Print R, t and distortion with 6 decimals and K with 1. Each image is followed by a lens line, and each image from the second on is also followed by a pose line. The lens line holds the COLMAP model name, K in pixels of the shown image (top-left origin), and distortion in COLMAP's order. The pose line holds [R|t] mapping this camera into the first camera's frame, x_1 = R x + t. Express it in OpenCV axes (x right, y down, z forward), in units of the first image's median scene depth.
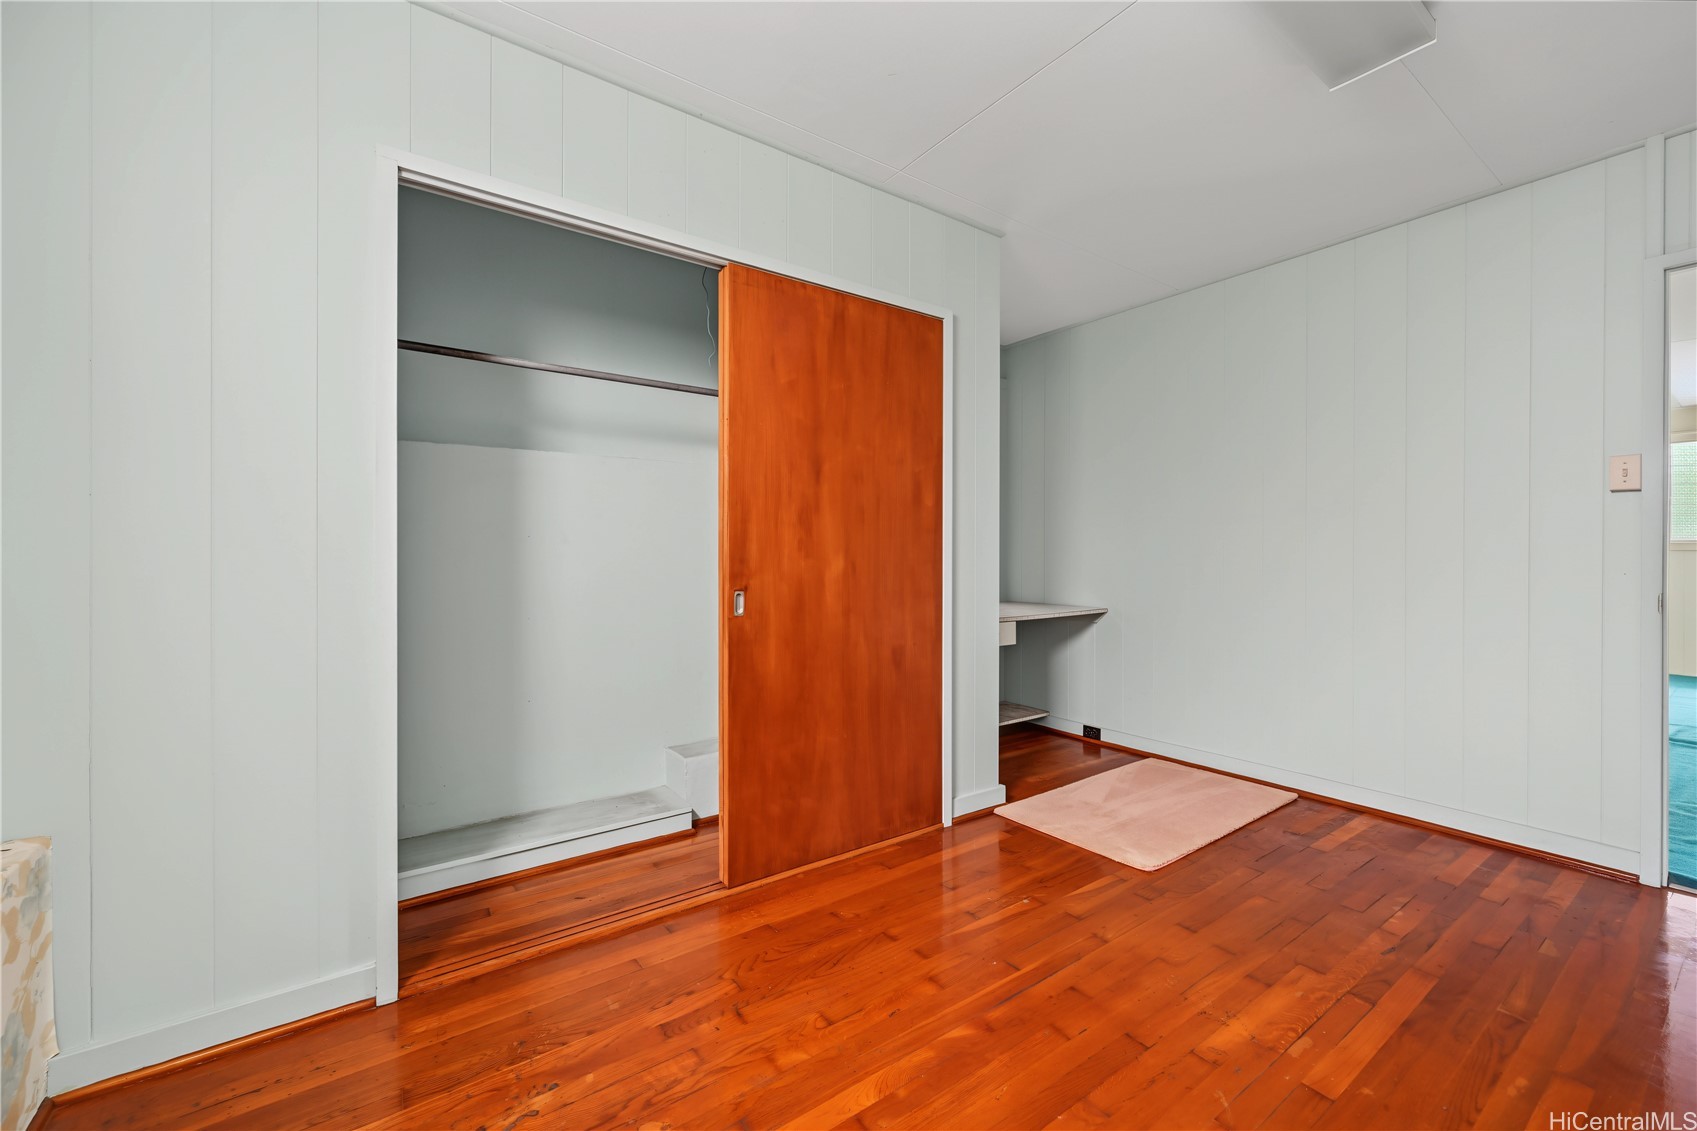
lens RADIAL K [[677.6, 0, 852.4], [0, 677.6, 554.1], [0, 0, 1]] dist [0.000582, -0.000123]
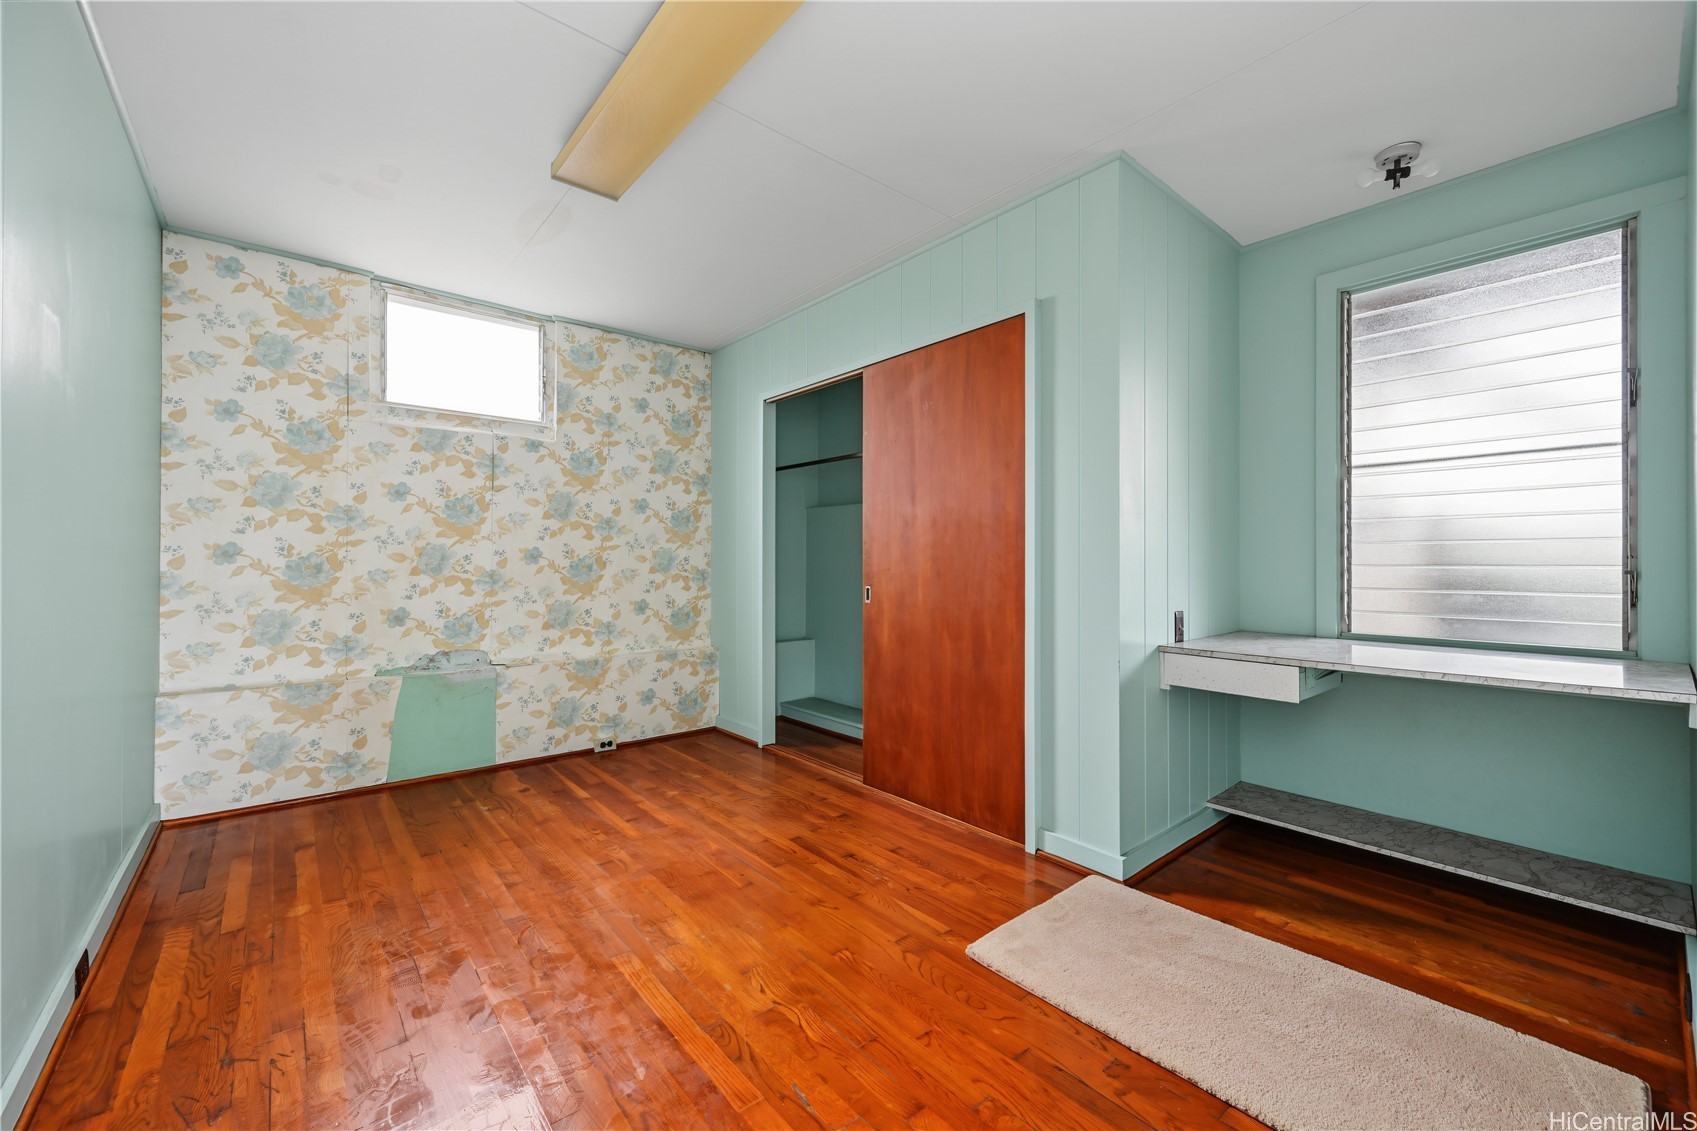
lens RADIAL K [[671.9, 0, 853.1], [0, 671.9, 563.5], [0, 0, 1]] dist [0.000006, -0.000073]
pose [[0.090618, 0.003726, -0.995879, 1.183713], [0.000409, 0.999993, 0.003778, -0.000056], [0.995886, -0.000750, 0.090615, 0.767252]]
